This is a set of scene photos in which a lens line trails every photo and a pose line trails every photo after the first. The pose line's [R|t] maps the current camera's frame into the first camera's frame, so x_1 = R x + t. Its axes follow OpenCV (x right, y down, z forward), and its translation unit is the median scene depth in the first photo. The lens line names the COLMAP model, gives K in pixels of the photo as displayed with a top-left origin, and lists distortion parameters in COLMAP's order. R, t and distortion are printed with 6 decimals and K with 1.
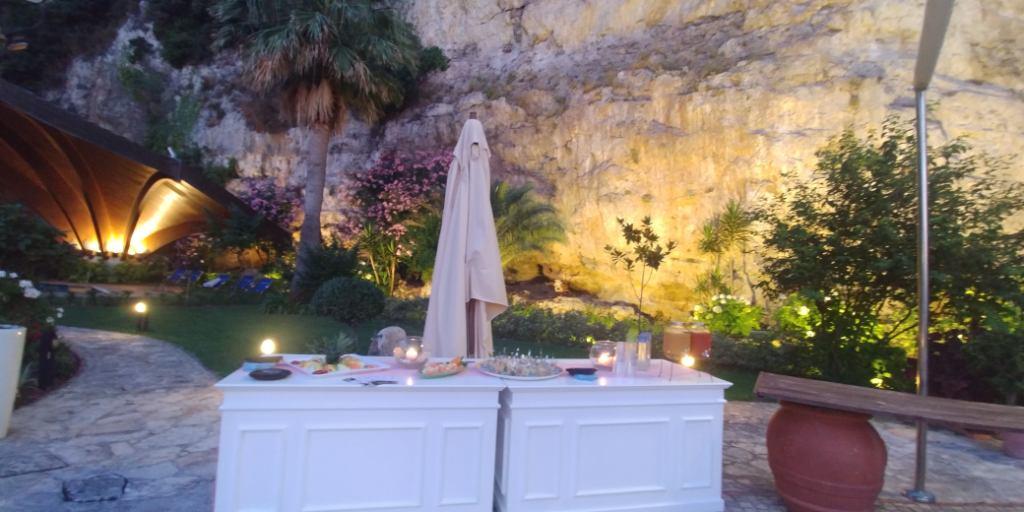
lens RADIAL K [[462.7, 0, 515.6], [0, 462.7, 243.9], [0, 0, 1]] dist [-0.007558, -0.001053]
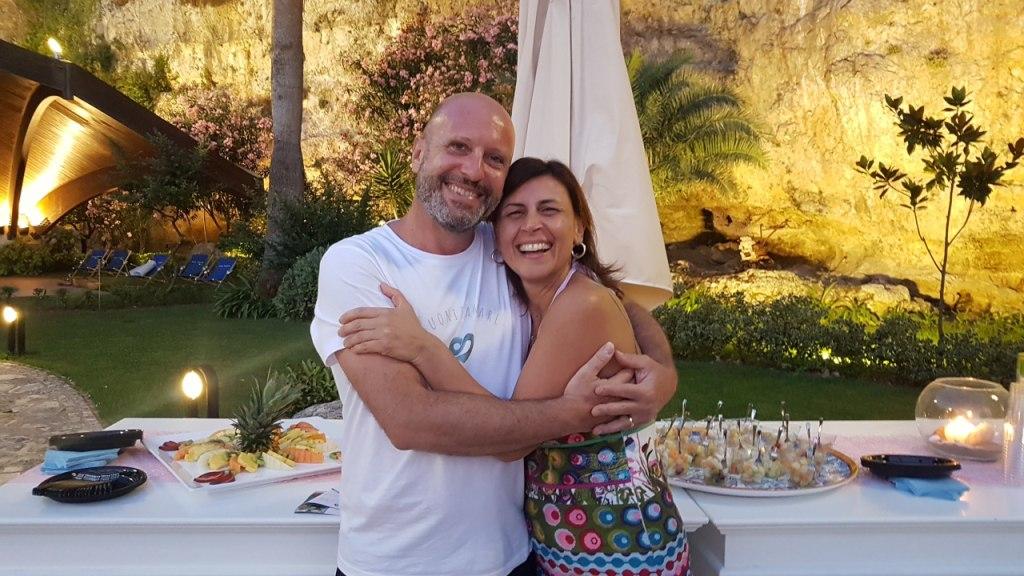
lens RADIAL K [[805.7, 0, 501.1], [0, 805.7, 278.9], [0, 0, 1]] dist [0.057593, -0.124041]
pose [[0.981781, -0.034625, -0.186836, -0.008622], [0.056042, 0.992284, 0.110594, 0.008007], [0.181565, -0.119050, 0.976146, 0.064434]]
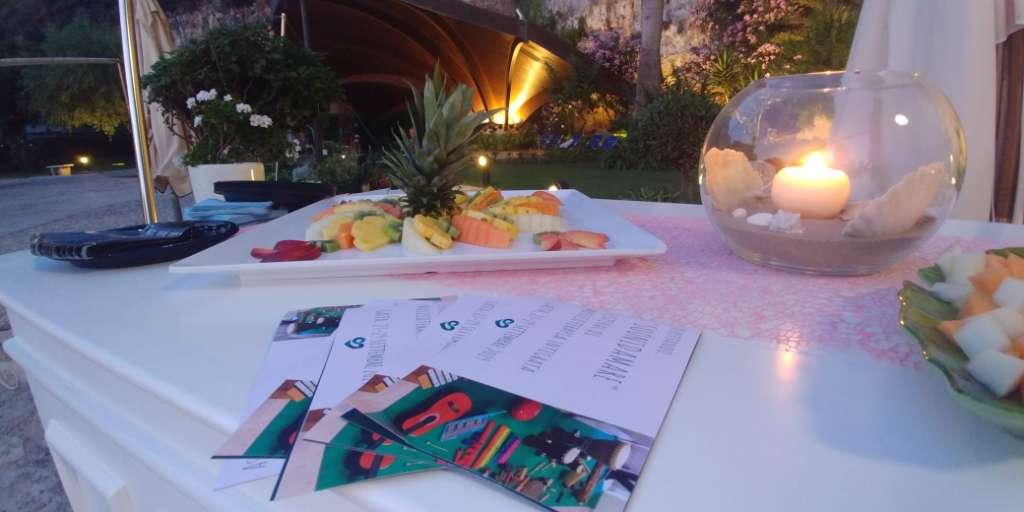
lens RADIAL K [[462.7, 0, 509.5], [0, 462.7, 244.4], [0, 0, 1]] dist [-0.007558, -0.001053]
pose [[0.733421, 0.085138, -0.674422, -0.033841], [0.113199, 0.962977, 0.244667, 0.036096], [0.670283, -0.255788, 0.696629, 0.142230]]
